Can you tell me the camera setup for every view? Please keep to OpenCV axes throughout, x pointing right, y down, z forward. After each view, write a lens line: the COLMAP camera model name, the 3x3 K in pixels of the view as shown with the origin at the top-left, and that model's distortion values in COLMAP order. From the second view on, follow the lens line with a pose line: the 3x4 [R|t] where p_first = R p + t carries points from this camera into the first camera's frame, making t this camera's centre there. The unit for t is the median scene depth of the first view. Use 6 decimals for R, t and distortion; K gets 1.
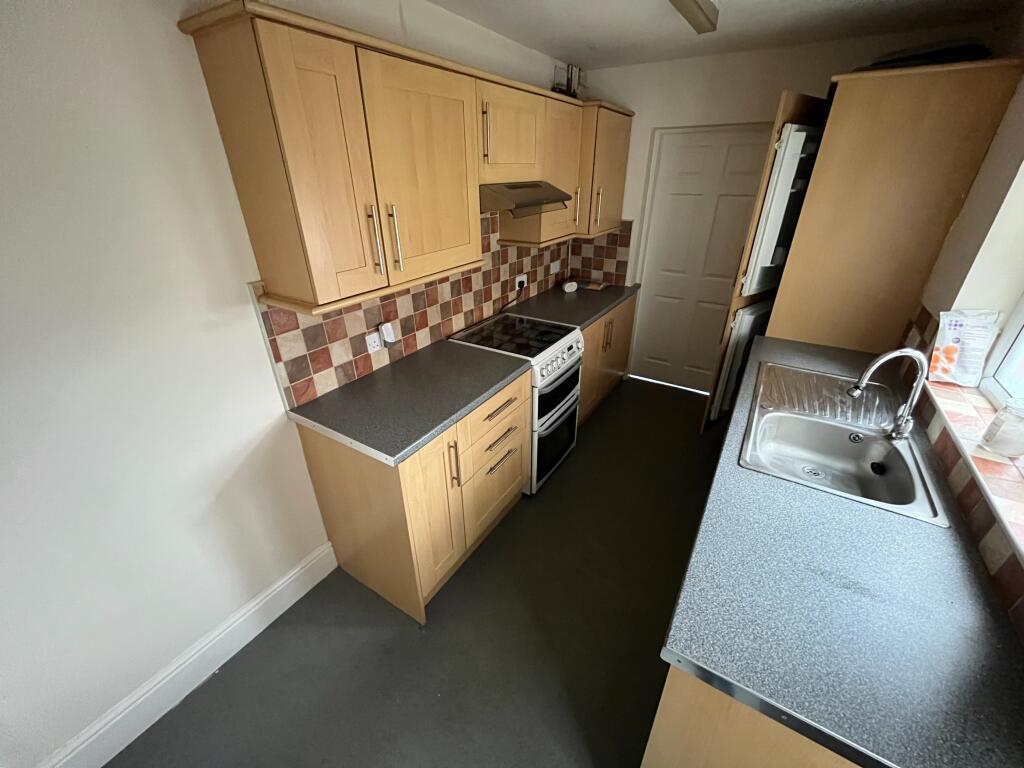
lens RADIAL K [[412.1, 0, 511.4], [0, 412.1, 385.0], [0, 0, 1]] dist [-0.000866, -0.000425]
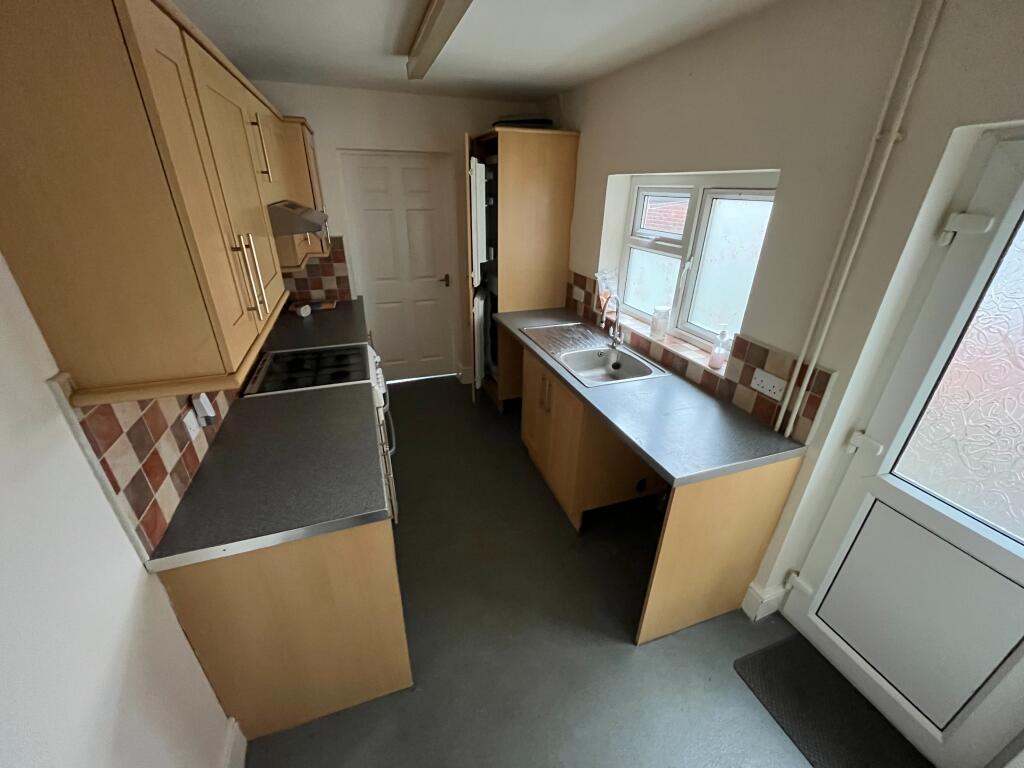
lens RADIAL K [[412.1, 0, 509.1], [0, 412.1, 385.2], [0, 0, 1]] dist [-0.000866, -0.000425]
pose [[0.627063, -0.324688, 0.708074, -0.416199], [0.343231, 0.931160, 0.123021, -0.057708], [-0.699274, 0.165891, 0.695339, 0.092952]]
